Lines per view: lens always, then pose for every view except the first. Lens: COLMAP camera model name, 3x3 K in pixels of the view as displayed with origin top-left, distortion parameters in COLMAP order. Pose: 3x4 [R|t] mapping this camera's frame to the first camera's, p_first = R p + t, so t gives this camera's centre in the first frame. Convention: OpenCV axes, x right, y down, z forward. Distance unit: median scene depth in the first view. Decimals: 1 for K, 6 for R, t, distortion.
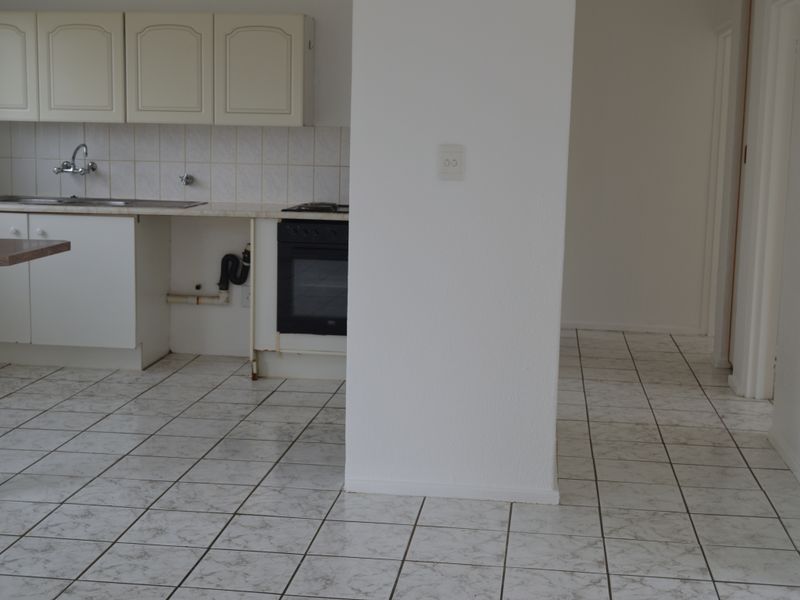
lens RADIAL K [[1152.9, 0, 400.7], [0, 1152.9, 297.3], [0, 0, 1]] dist [-0.018077, 0.000000]
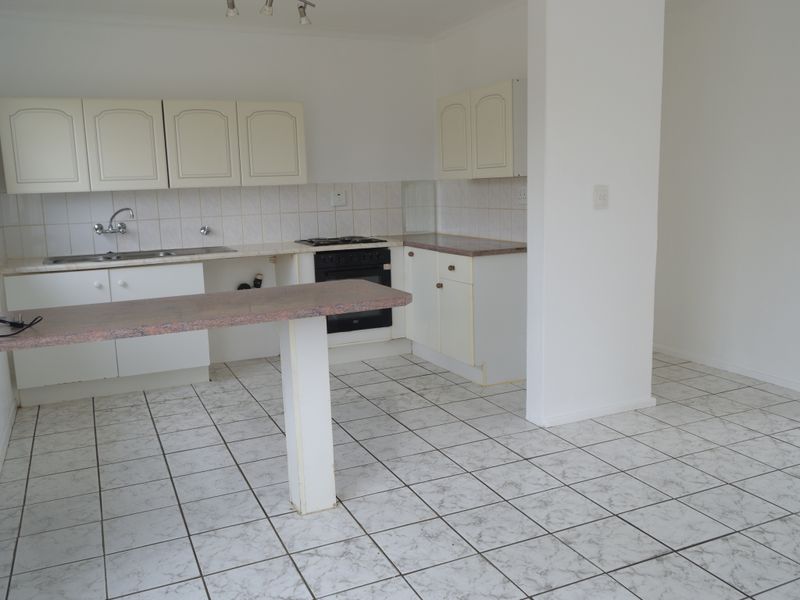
lens RADIAL K [[705.9, 0, 398.8], [0, 705.9, 305.5], [0, 0, 1]] dist [-0.028006, 0.011794]
pose [[0.854107, -0.136931, 0.501748, -0.434266], [0.122886, 0.990536, 0.061141, -0.042801], [-0.505372, 0.009437, 0.862850, 0.220166]]
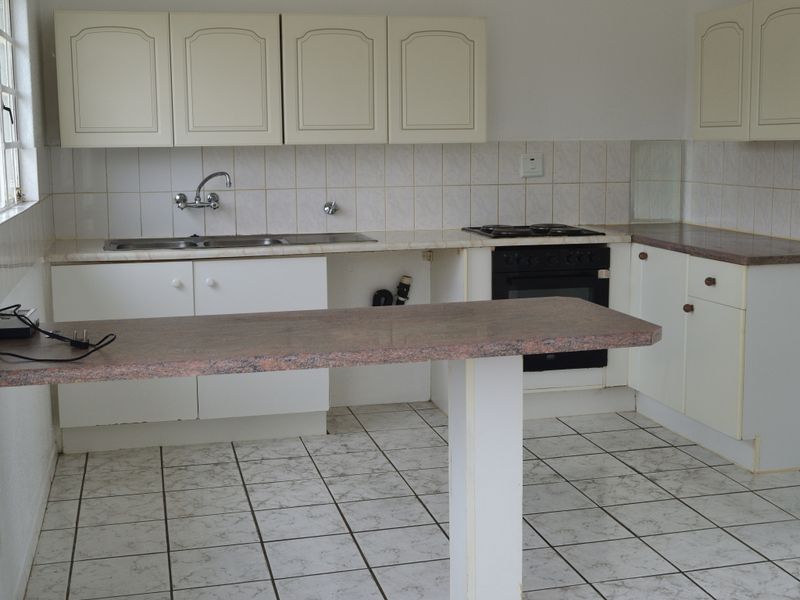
lens RADIAL K [[1072.1, 0, 400.6], [0, 1072.1, 302.2], [0, 0, 1]] dist [-0.031350, 0.000000]
pose [[0.934859, -0.085589, 0.344548, -0.447119], [0.081043, 0.996328, 0.027603, -0.052442], [-0.345645, 0.002118, 0.938363, 0.237737]]
